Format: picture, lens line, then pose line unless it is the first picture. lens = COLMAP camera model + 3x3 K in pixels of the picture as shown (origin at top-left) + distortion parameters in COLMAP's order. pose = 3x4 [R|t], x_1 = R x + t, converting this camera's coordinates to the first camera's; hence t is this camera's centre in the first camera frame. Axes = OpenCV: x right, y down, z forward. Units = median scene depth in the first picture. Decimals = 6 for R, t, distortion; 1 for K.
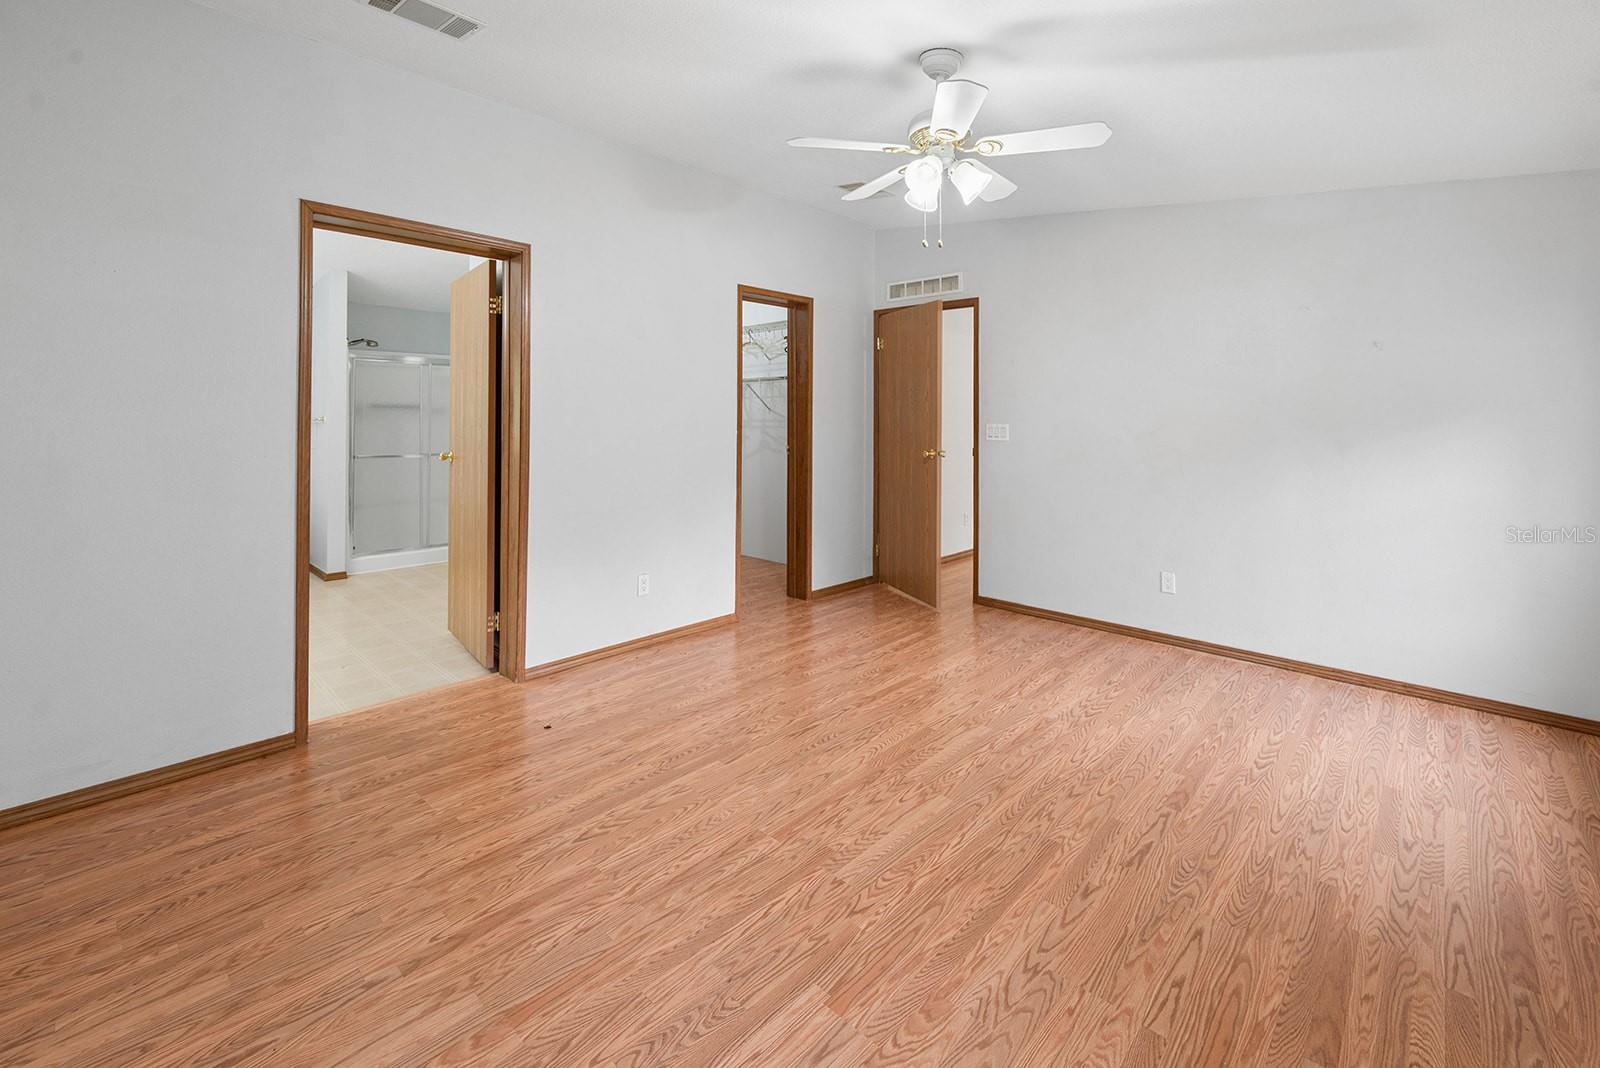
lens RADIAL K [[633.5, 0, 800.0], [0, 633.5, 534.0], [0, 0, 1]] dist [-0.001230, -0.000023]
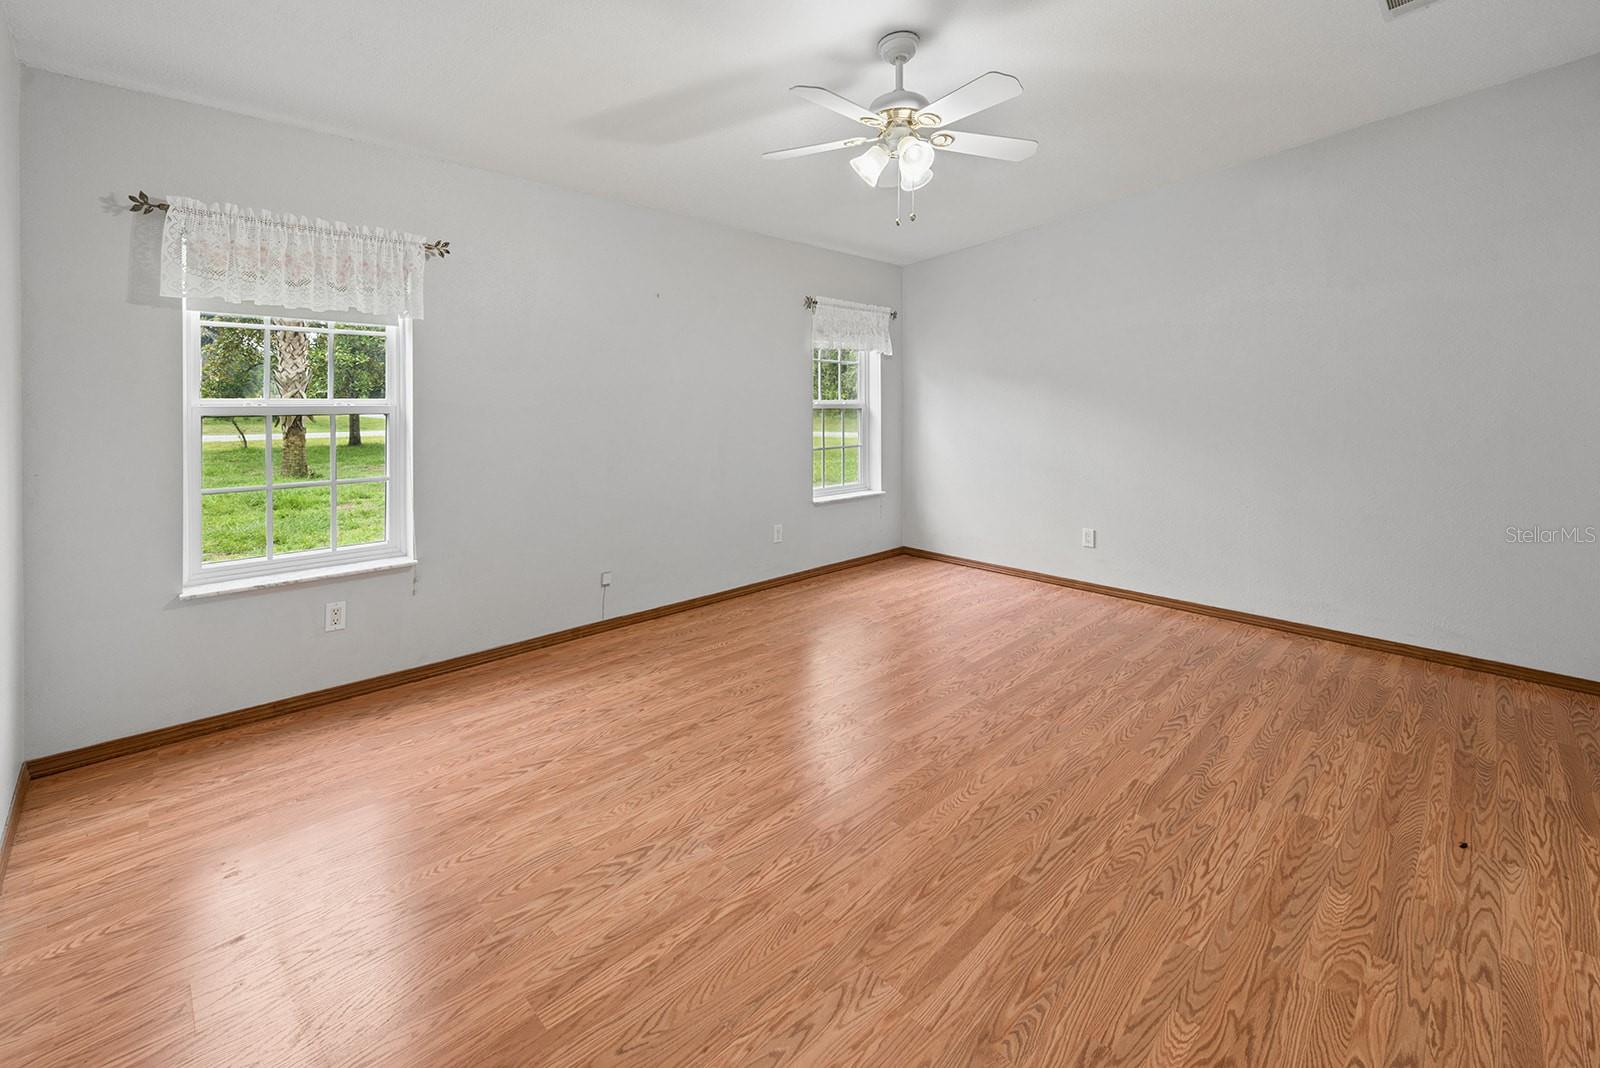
lens RADIAL K [[633.5, 0, 800.0], [0, 633.5, 534.0], [0, 0, 1]] dist [-0.001230, -0.000023]
pose [[-0.999650, -0.013934, 0.022473, 0.340370], [-0.004308, 0.924361, 0.381495, -0.291985], [-0.026089, 0.381264, -0.924098, 1.713672]]
